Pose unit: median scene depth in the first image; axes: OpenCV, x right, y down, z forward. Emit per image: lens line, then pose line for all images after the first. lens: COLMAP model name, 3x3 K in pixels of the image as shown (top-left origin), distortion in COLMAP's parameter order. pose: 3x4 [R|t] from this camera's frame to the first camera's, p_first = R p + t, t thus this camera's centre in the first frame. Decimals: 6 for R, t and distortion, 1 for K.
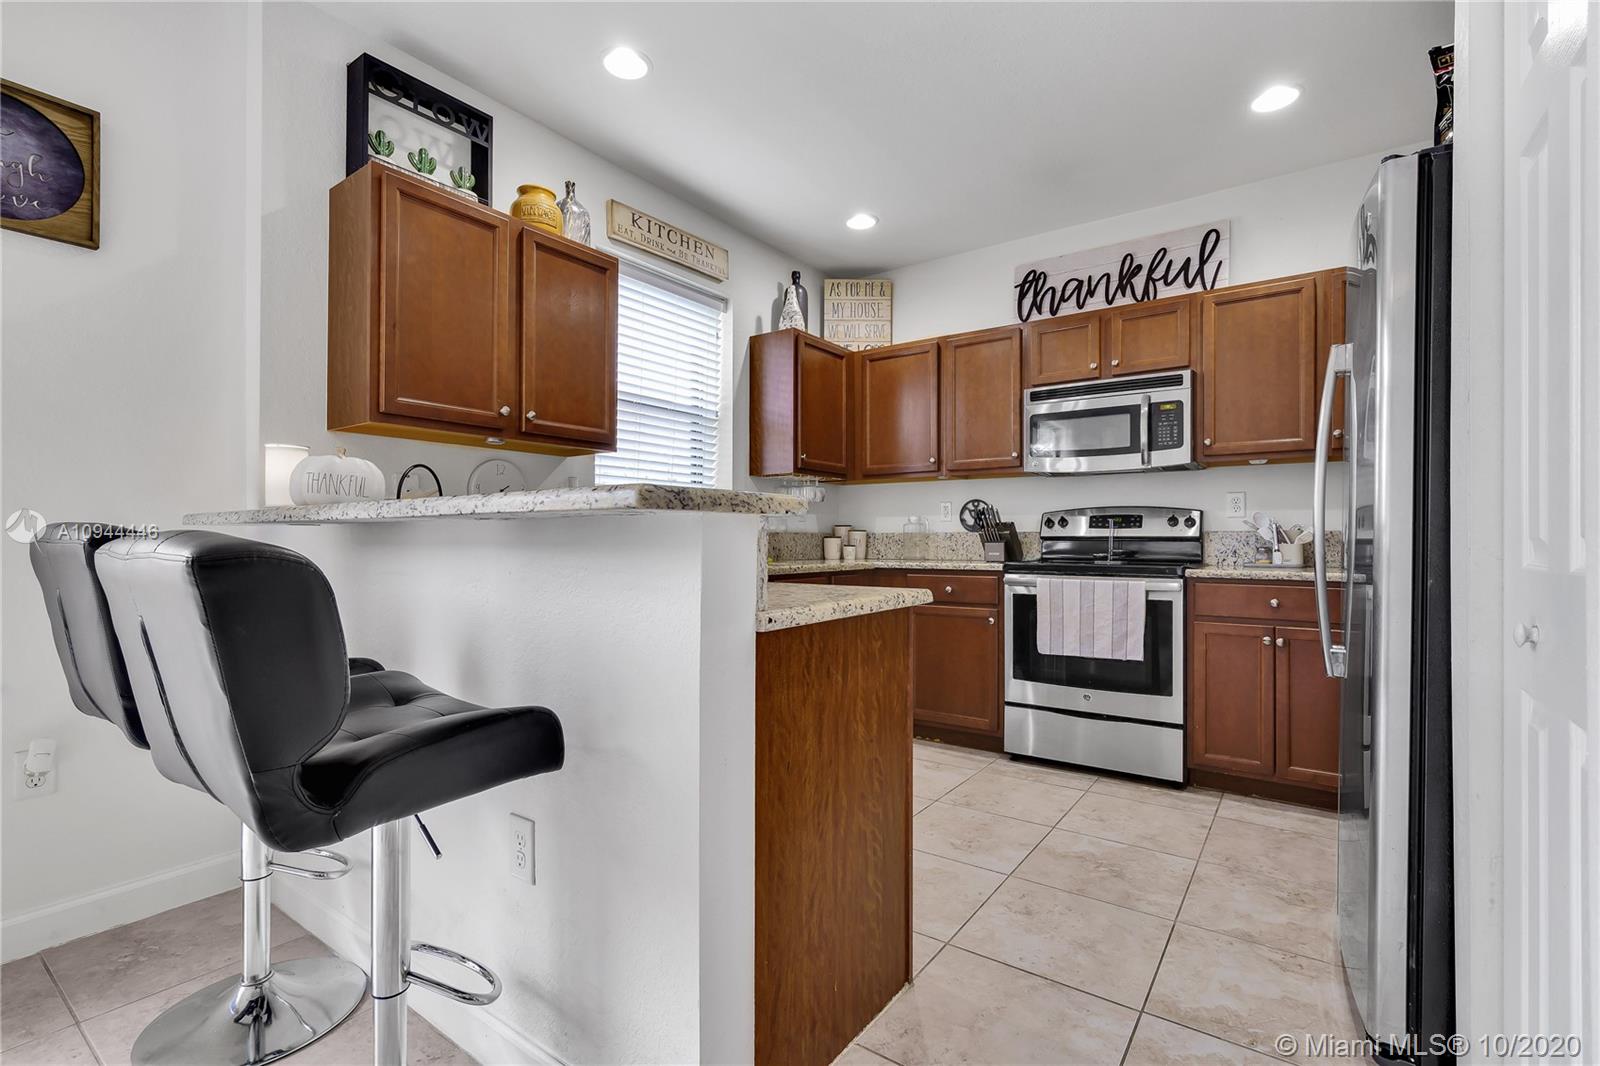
lens RADIAL K [[729.0, 0, 793.4], [0, 729.0, 535.2], [0, 0, 1]] dist [-0.004282, -0.000482]
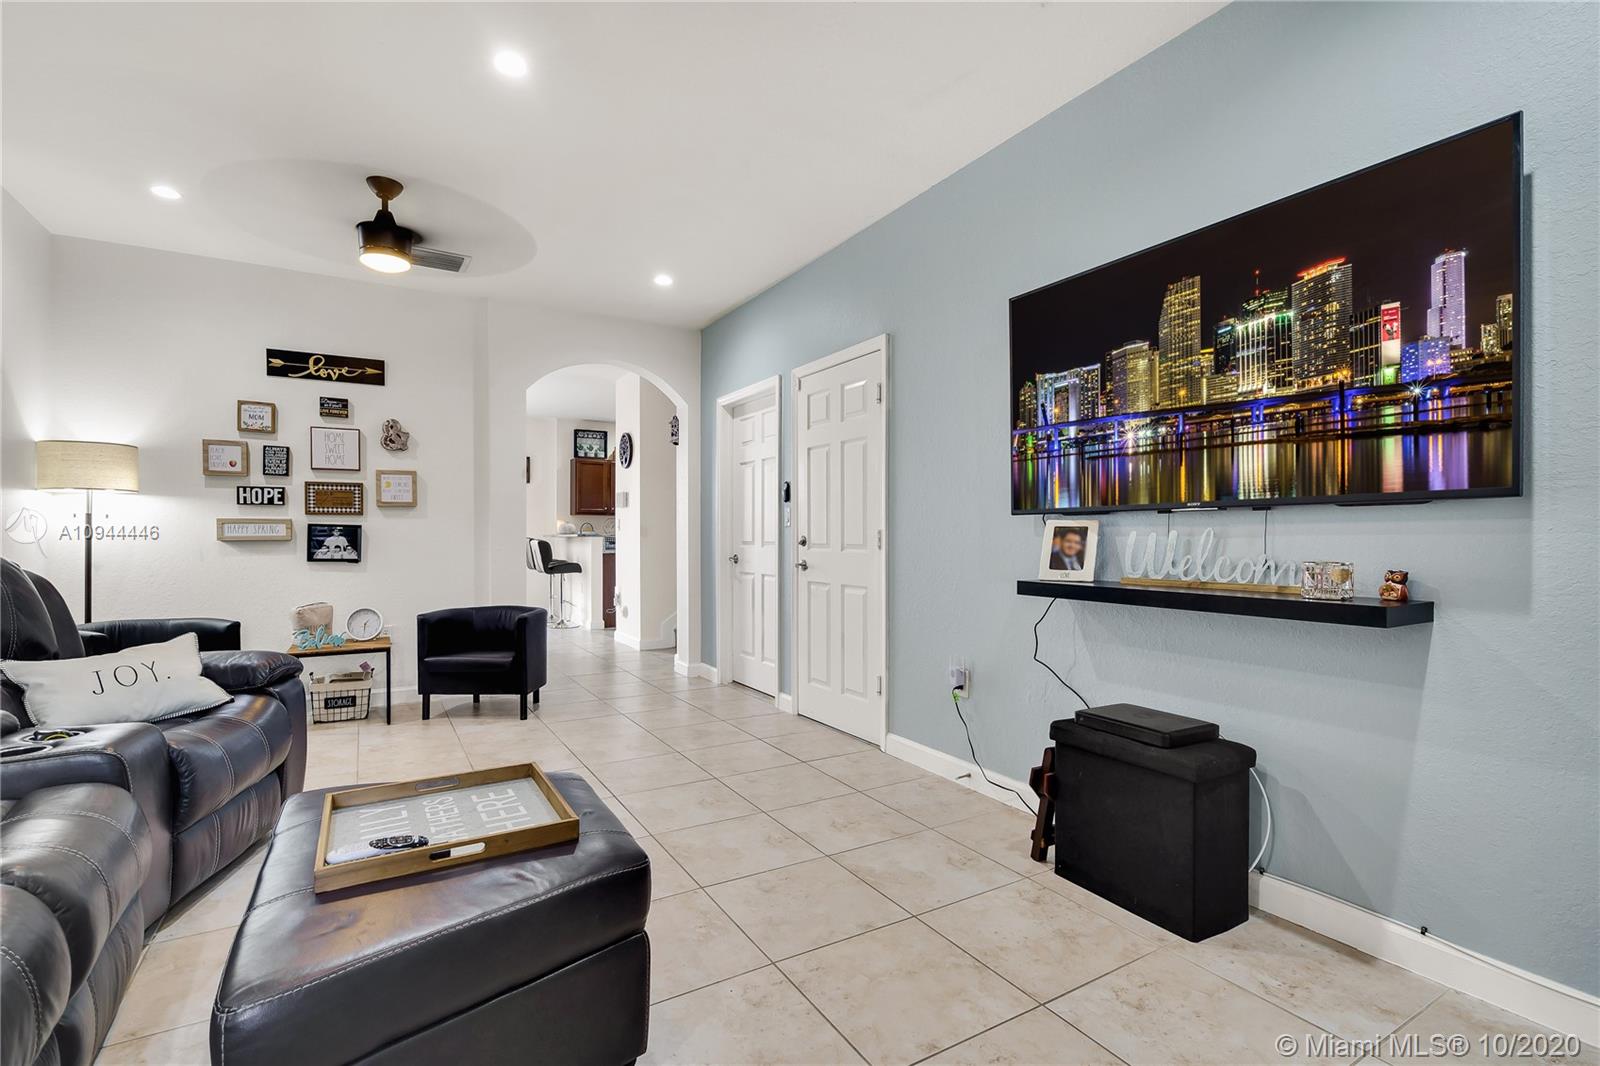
lens RADIAL K [[729.0, 0, 800.7], [0, 729.0, 535.1], [0, 0, 1]] dist [-0.004282, -0.000482]
pose [[0.916978, -0.005282, -0.398903, 2.378274], [0.004994, 0.999986, -0.001761, -0.009217], [0.398907, -0.000378, 0.916991, -2.468877]]
